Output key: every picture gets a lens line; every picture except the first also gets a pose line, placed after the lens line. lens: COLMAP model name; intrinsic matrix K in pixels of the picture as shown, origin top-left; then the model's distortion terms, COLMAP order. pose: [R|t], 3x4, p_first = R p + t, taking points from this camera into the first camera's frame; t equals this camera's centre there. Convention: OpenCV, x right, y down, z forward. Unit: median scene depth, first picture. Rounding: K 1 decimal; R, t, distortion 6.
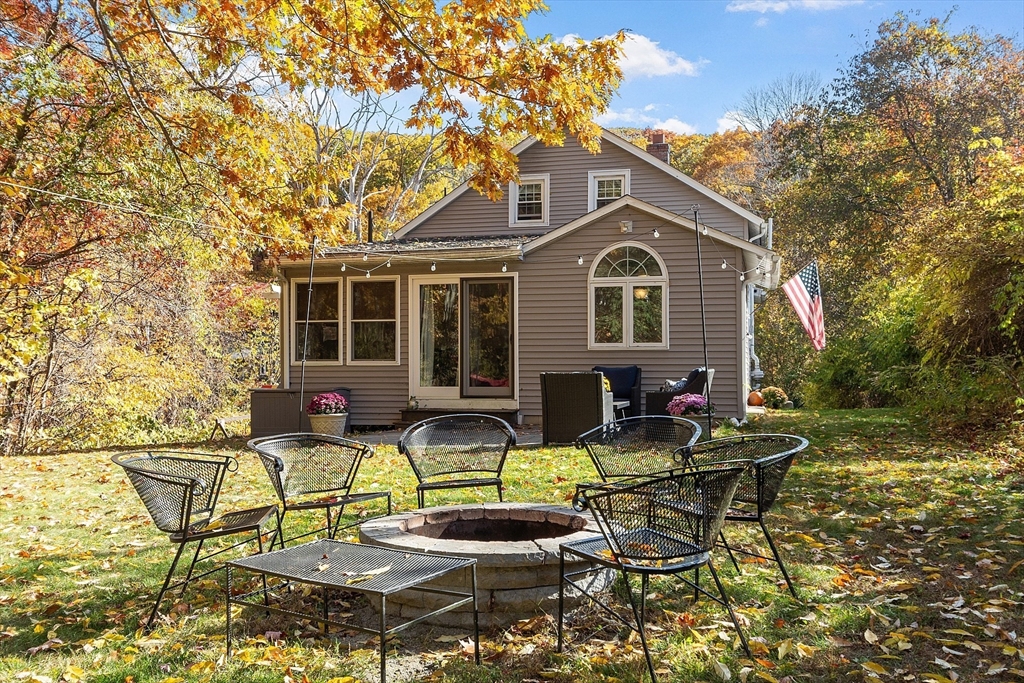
lens RADIAL K [[951.1, 0, 510.5], [0, 951.1, 363.3], [0, 0, 1]] dist [0.002824, 0.000240]
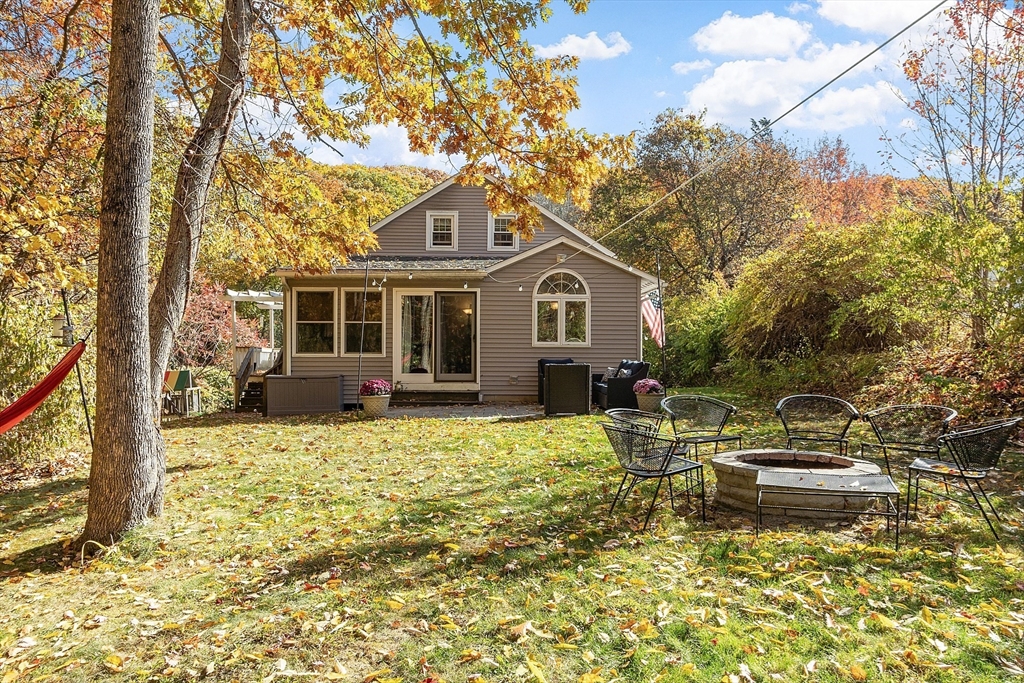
lens RADIAL K [[754.3, 0, 513.6], [0, 754.3, 354.5], [0, 0, 1]] dist [0.000786, 0.000292]
pose [[0.961053, 0.005014, 0.276319, -0.233397], [-0.005816, 0.999981, 0.002081, -0.004684], [-0.276303, -0.003607, 0.961064, -0.036950]]
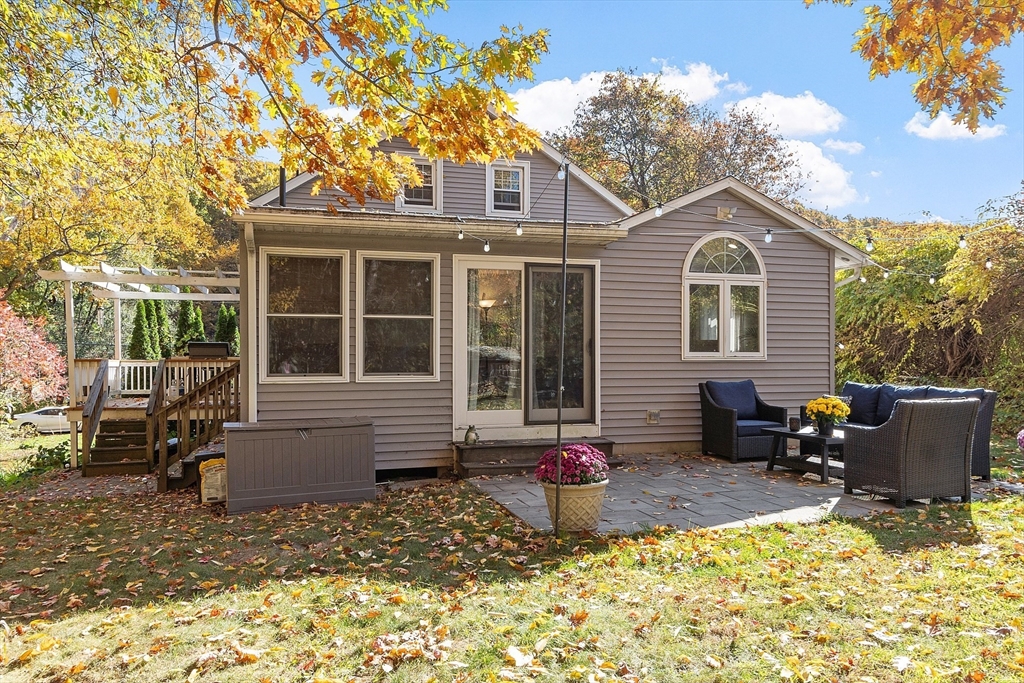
lens RADIAL K [[754.3, 0, 513.6], [0, 754.3, 354.5], [0, 0, 1]] dist [0.000786, 0.000292]
pose [[0.851550, 0.002104, 0.524270, -0.363312], [-0.000498, 0.999995, -0.003204, -0.016197], [-0.524274, 0.002468, 0.851546, 0.498439]]
